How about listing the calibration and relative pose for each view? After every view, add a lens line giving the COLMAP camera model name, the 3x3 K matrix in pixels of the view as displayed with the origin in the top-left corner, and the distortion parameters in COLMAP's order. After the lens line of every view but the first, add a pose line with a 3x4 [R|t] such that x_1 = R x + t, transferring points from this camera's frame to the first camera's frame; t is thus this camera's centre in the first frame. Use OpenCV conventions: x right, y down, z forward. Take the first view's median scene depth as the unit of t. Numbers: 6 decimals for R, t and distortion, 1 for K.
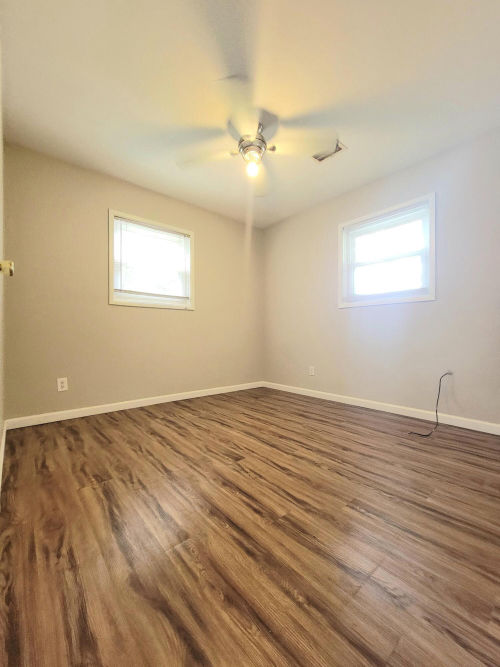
lens RADIAL K [[277.8, 0, 250.0], [0, 277.8, 333.5], [0, 0, 1]] dist [-0.000621, -0.000231]
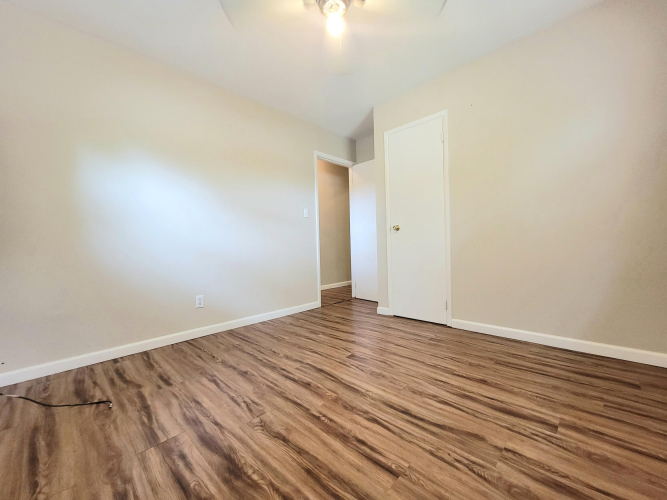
lens RADIAL K [[277.8, 0, 330.9], [0, 277.8, 247.8], [0, 0, 1]] dist [-0.000621, -0.000231]
pose [[-0.996957, 0.030818, -0.071608, 0.100901], [0.030662, 0.999524, 0.003266, -0.003355], [0.071674, 0.001060, -0.997428, 1.916441]]
